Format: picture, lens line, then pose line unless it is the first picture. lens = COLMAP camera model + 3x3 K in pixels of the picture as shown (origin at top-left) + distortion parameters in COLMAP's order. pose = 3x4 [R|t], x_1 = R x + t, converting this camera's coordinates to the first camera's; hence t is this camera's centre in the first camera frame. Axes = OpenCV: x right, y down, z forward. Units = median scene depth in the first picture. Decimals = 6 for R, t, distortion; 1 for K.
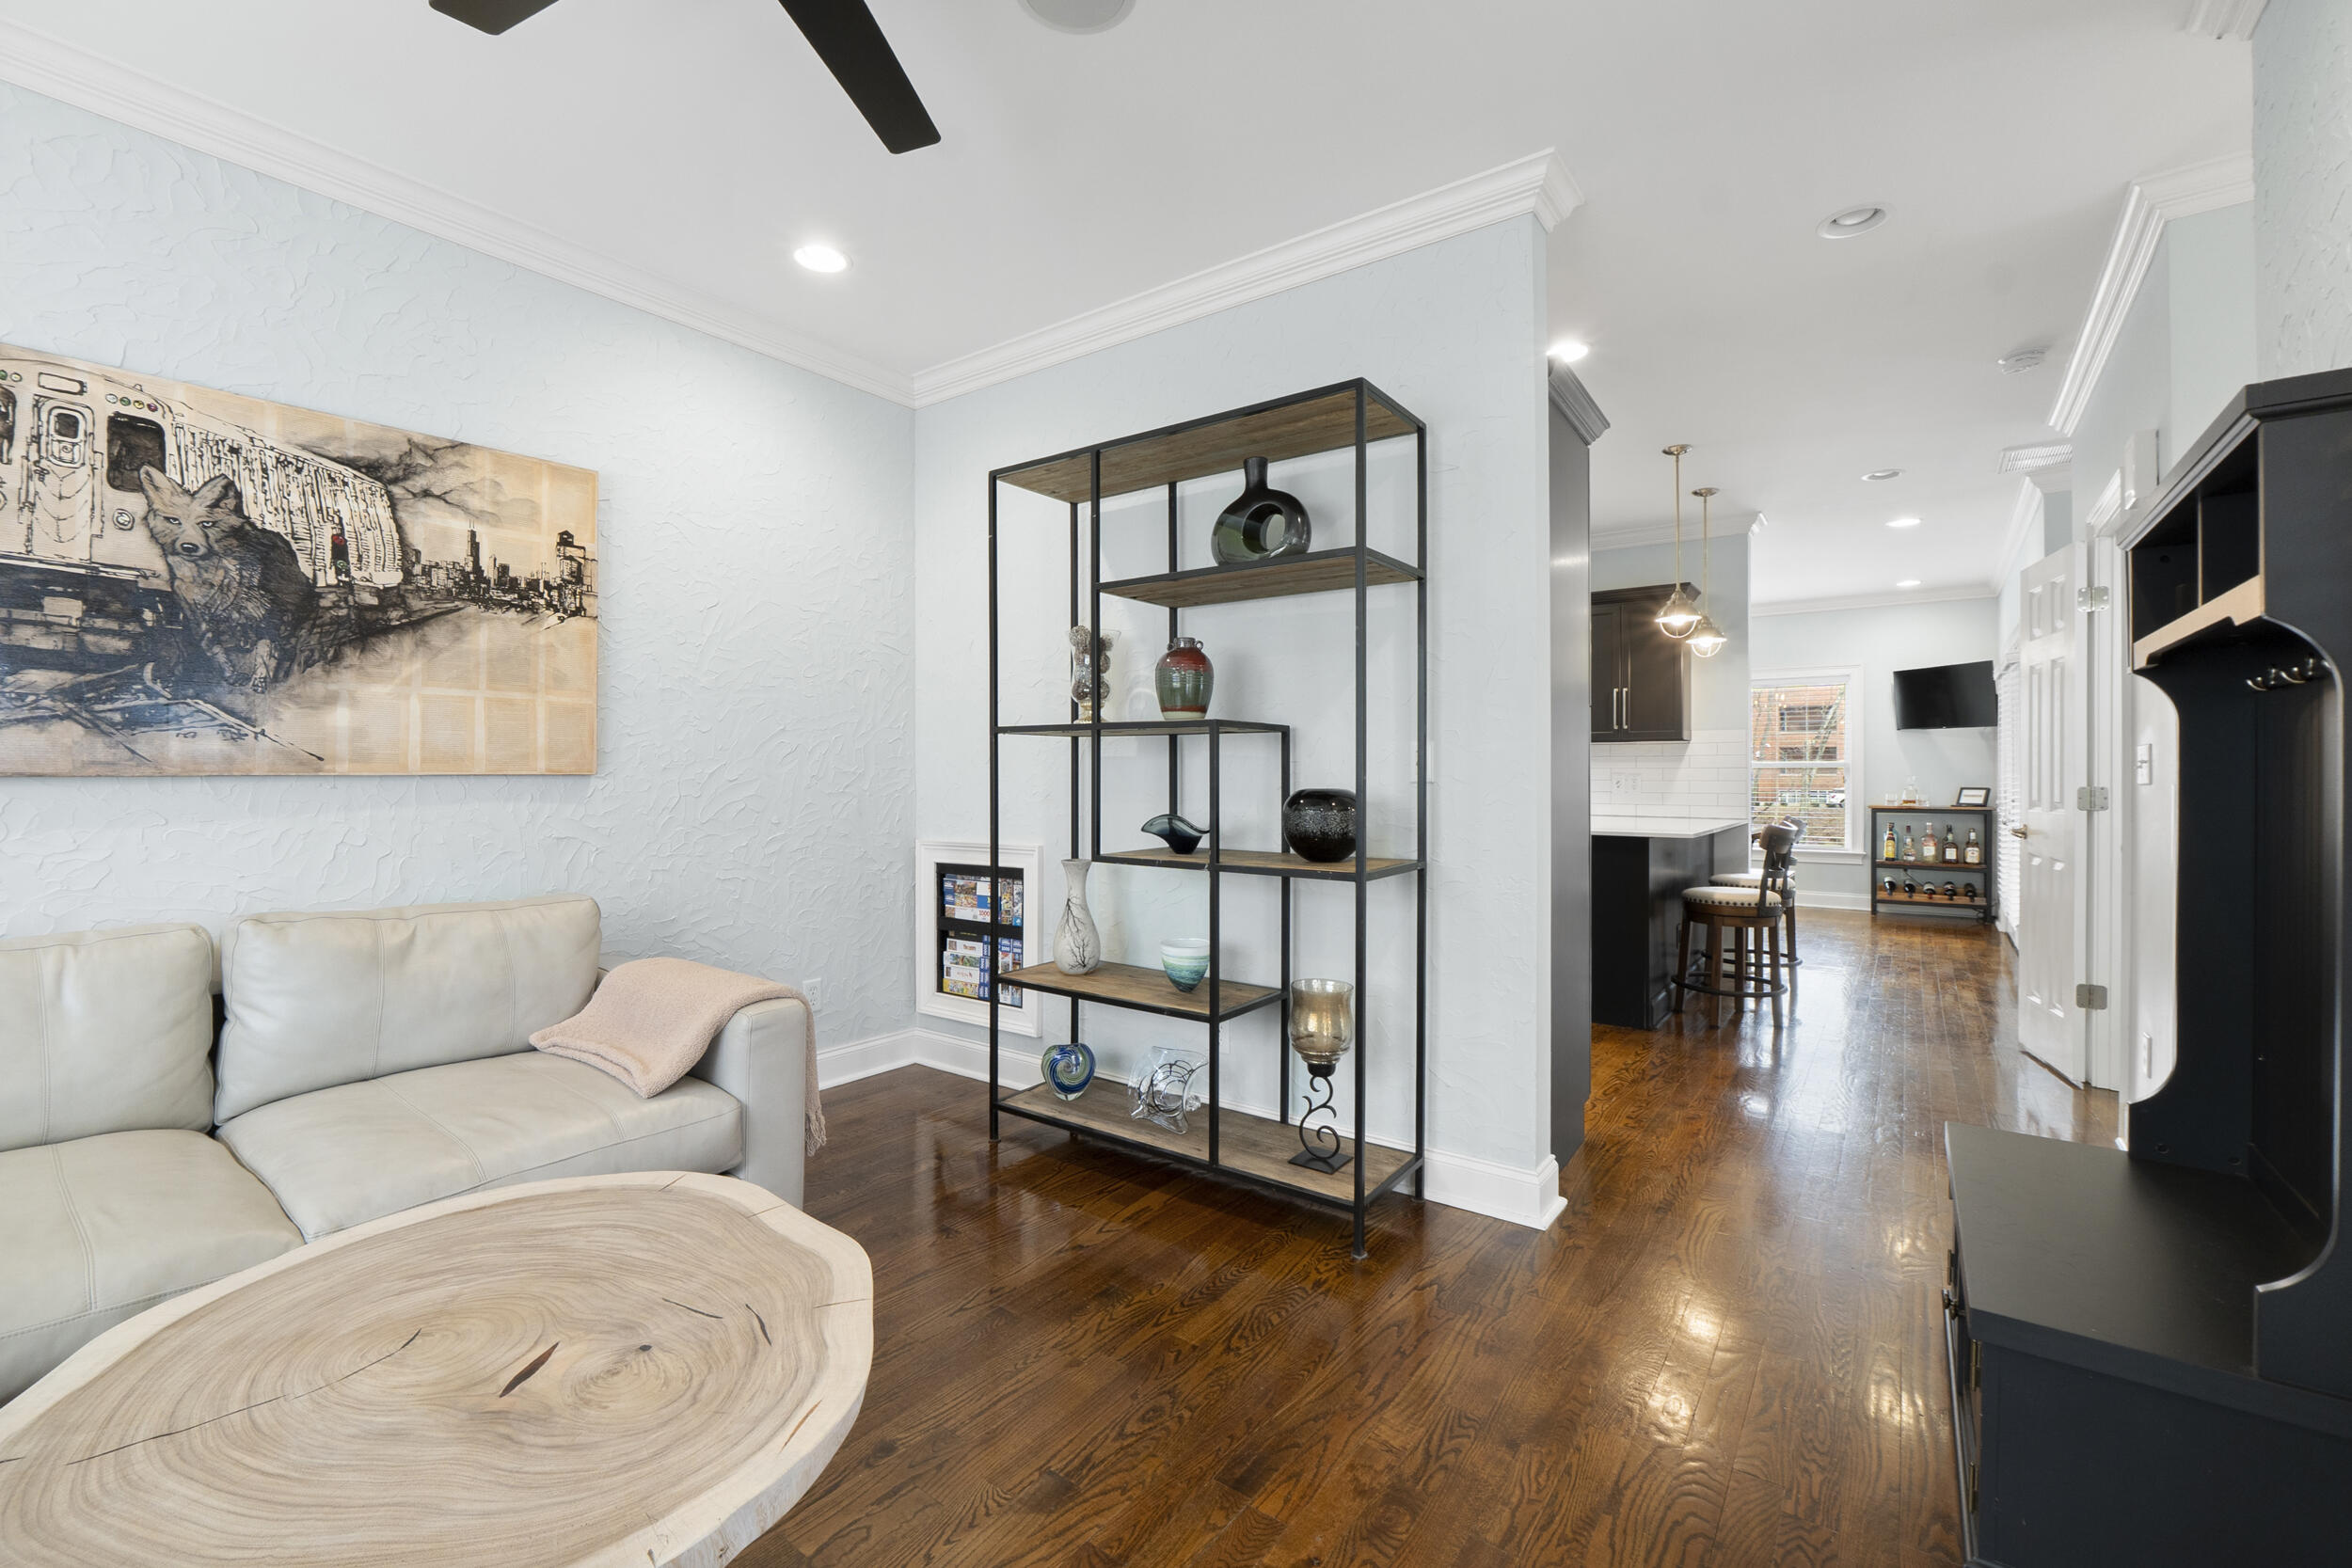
lens RADIAL K [[982.2, 0, 1181.2], [0, 982.2, 772.2], [0, 0, 1]] dist [-0.002239, -0.000169]
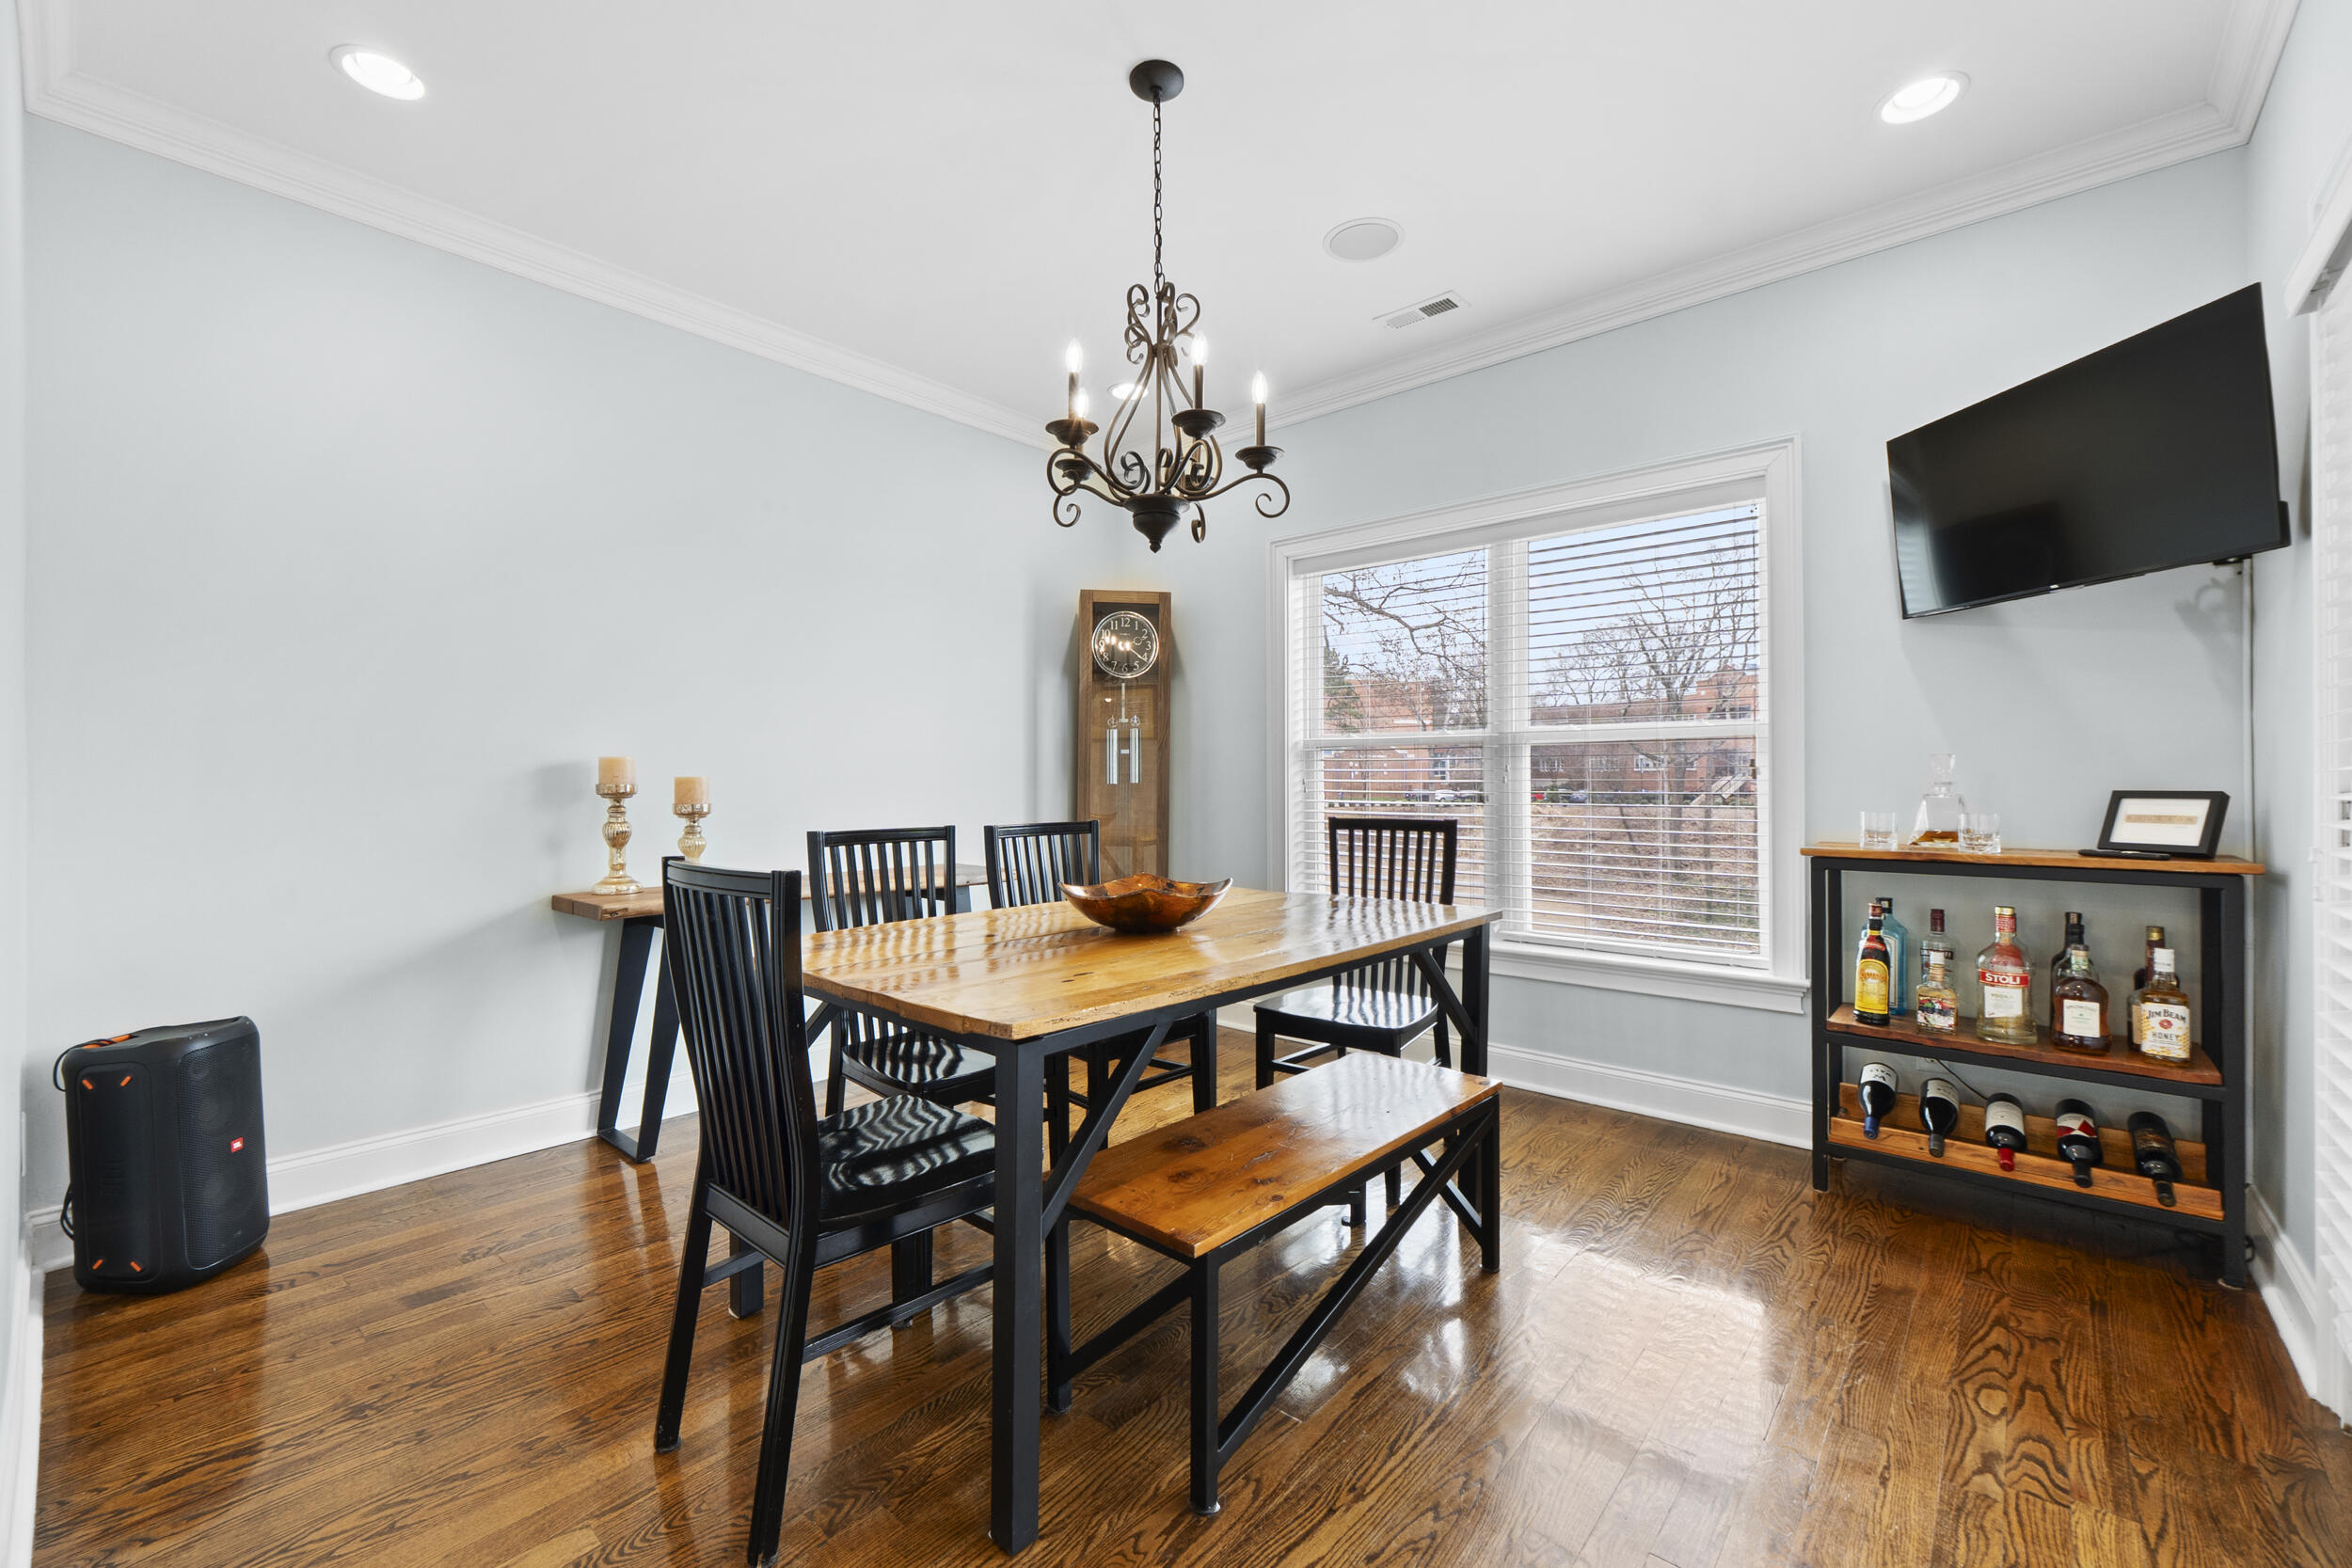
lens RADIAL K [[965.0, 0, 1176.0], [0, 965.0, 784.0], [0, 0, 1]] dist [-0.000030, -0.000091]
pose [[0.996675, -0.003148, -0.081417, 0.536696], [0.002971, 0.999993, -0.002294, 0.013182], [0.081424, 0.002045, 0.996677, 0.687674]]
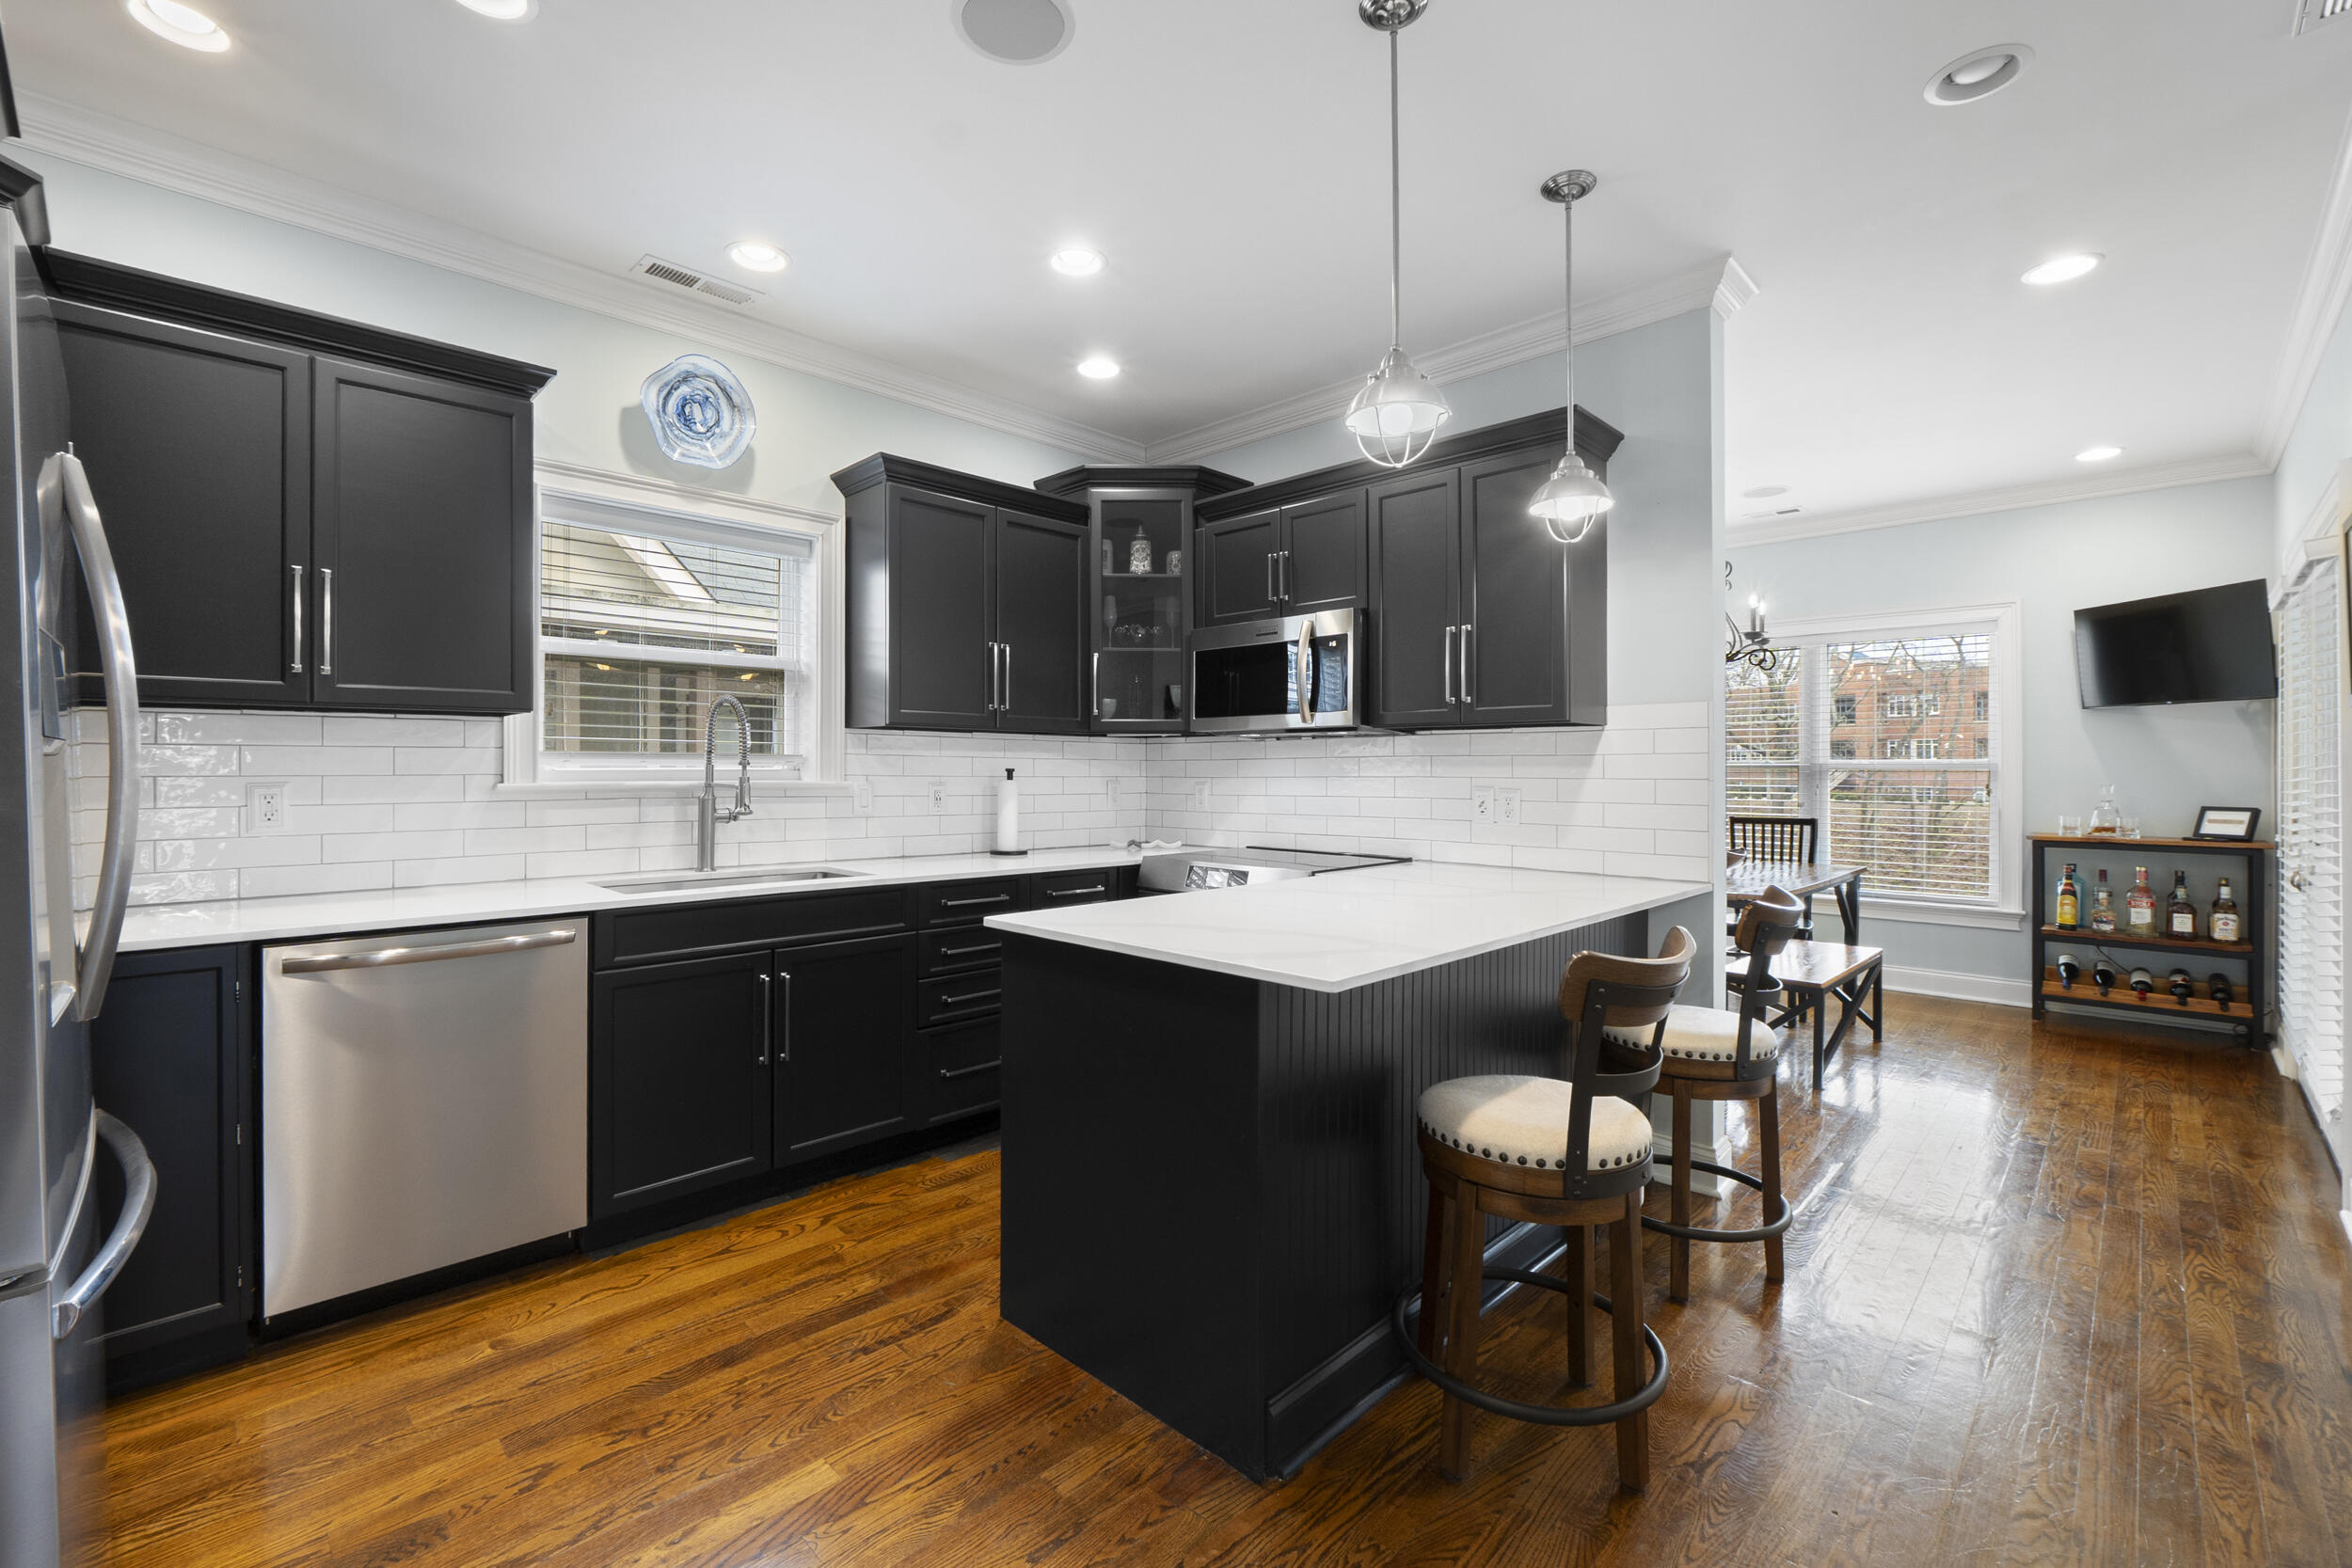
lens RADIAL K [[1000.8, 0, 1170.3], [0, 1000.8, 770.7], [0, 0, 1]] dist [-0.004412, -0.000036]
pose [[0.990517, -0.001001, -0.137389, 0.276868], [0.001022, 0.999999, 0.000082, -0.006406], [0.137389, -0.000221, 0.990517, 0.339531]]
